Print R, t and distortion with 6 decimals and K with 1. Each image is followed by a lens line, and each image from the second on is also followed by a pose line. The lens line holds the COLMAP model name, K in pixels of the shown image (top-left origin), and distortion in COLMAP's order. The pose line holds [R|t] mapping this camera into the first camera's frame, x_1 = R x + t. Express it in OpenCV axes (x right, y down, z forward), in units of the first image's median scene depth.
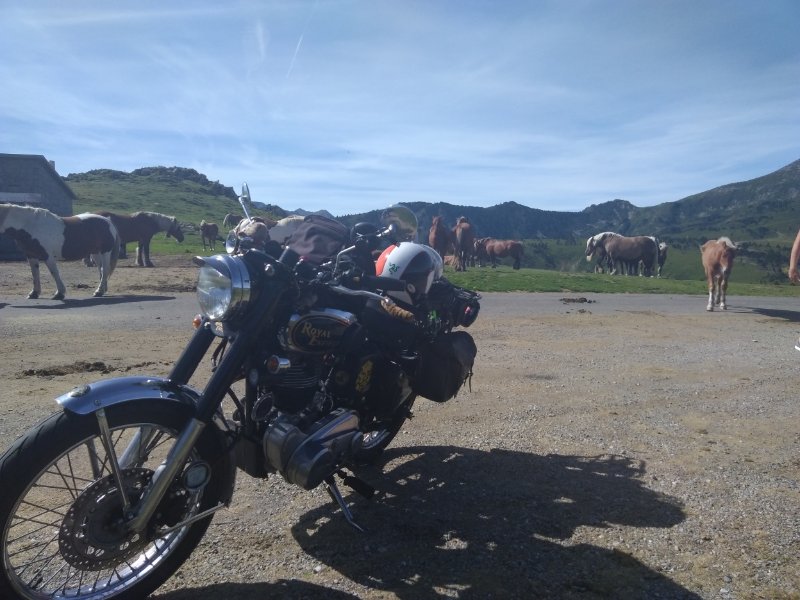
lens RADIAL K [[590.3, 0, 401.0], [0, 590.3, 300.5], [0, 0, 1]] dist [0.024146, -0.004795]
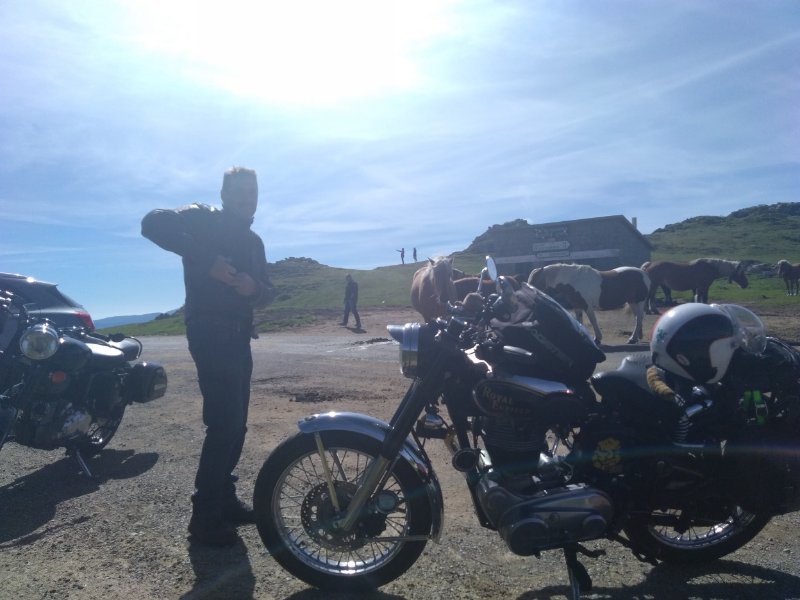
lens RADIAL K [[582.8, 0, 397.9], [0, 582.8, 299.0], [0, 0, 1]] dist [0.034983, -0.007396]
pose [[0.584894, -0.015451, -0.810963, 0.097484], [-0.048035, 0.997404, -0.053647, -0.009176], [0.809686, 0.070333, 0.582633, 0.039734]]
